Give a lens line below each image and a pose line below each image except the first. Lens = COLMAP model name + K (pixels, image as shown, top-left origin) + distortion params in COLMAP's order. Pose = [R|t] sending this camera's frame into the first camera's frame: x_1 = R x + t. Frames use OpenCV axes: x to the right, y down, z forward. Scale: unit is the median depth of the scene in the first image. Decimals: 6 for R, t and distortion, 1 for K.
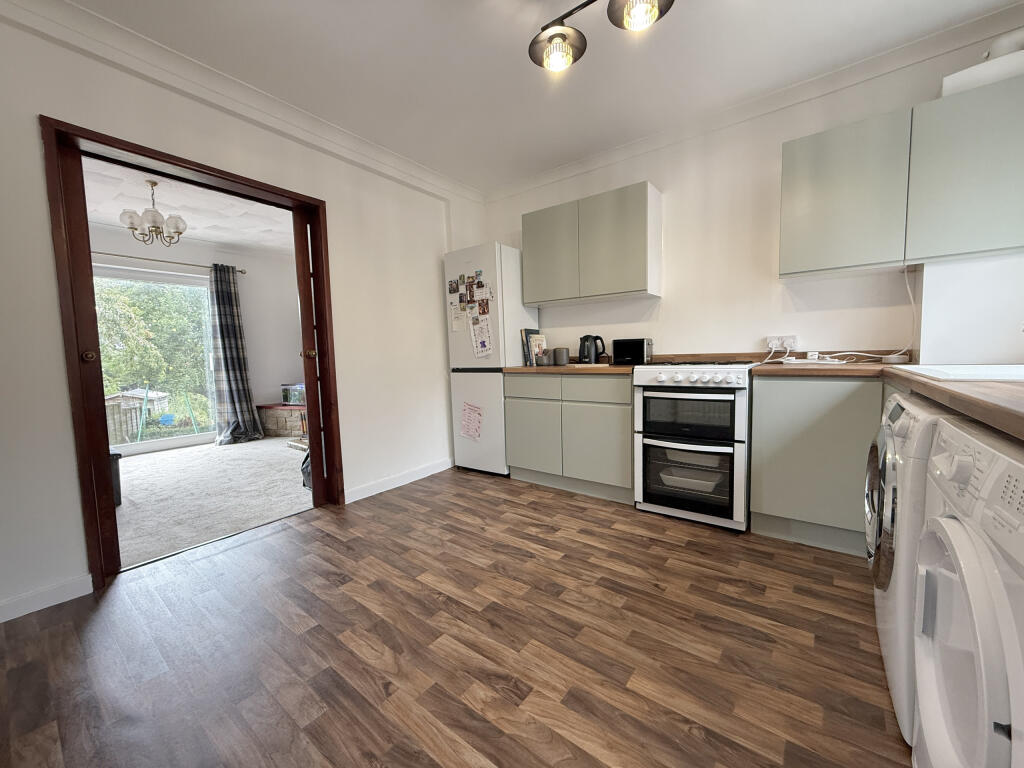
lens RADIAL K [[408.1, 0, 507.1], [0, 408.1, 384.7], [0, 0, 1]] dist [0.000395, 0.000034]
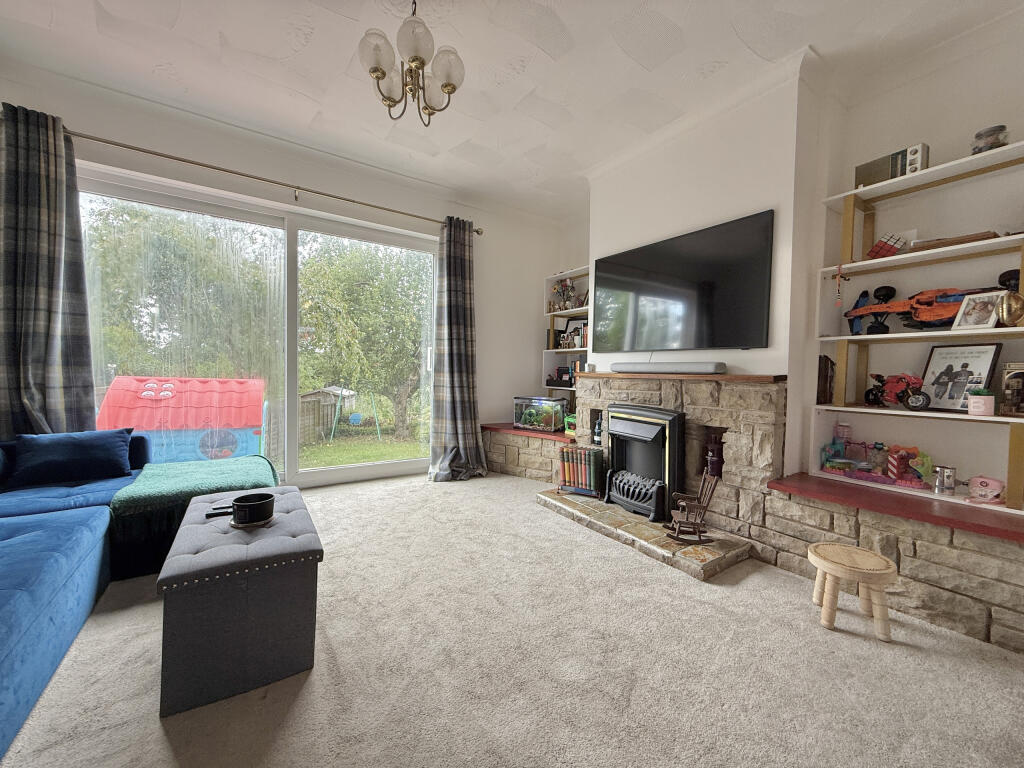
lens RADIAL K [[408.1, 0, 508.4], [0, 408.1, 386.1], [0, 0, 1]] dist [0.000395, 0.000034]
pose [[0.945055, 0.063638, -0.320657, -0.647815], [-0.073675, 0.997096, -0.019255, -0.009109], [0.318500, 0.041821, 0.947000, 0.662812]]
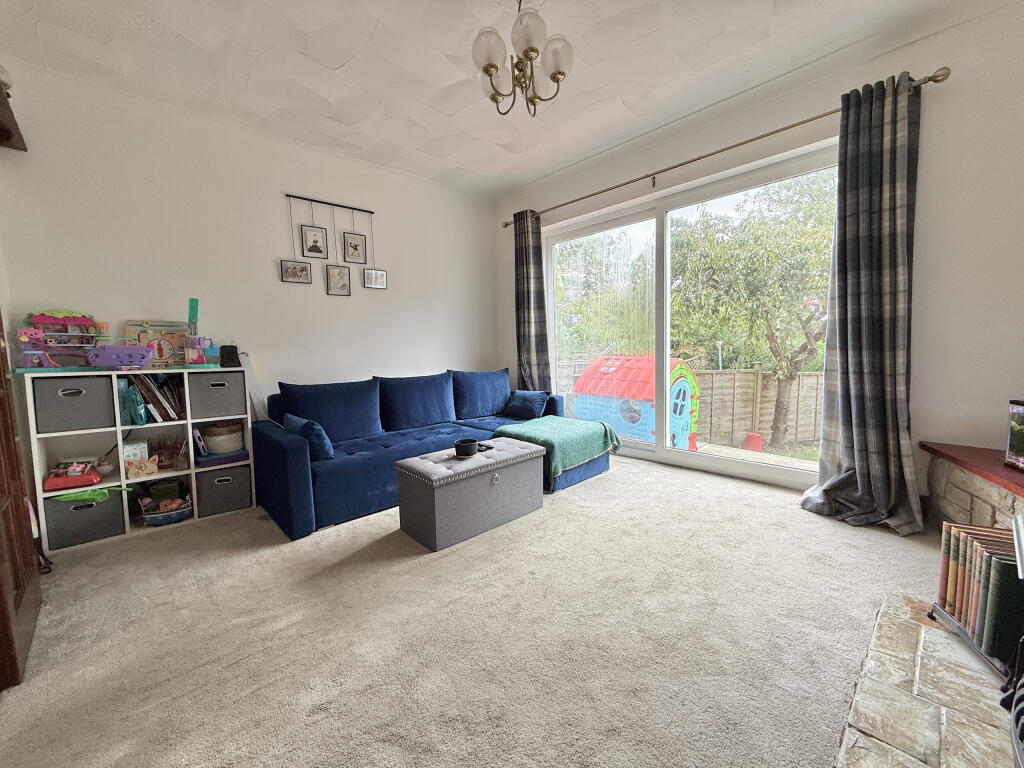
lens RADIAL K [[408.1, 0, 503.8], [0, 408.1, 382.7], [0, 0, 1]] dist [0.000395, 0.000034]
pose [[-0.167757, 0.131915, -0.976963, -0.346157], [-0.028306, 0.989954, 0.138529, -0.084777], [0.985422, 0.050893, -0.162338, 1.243401]]
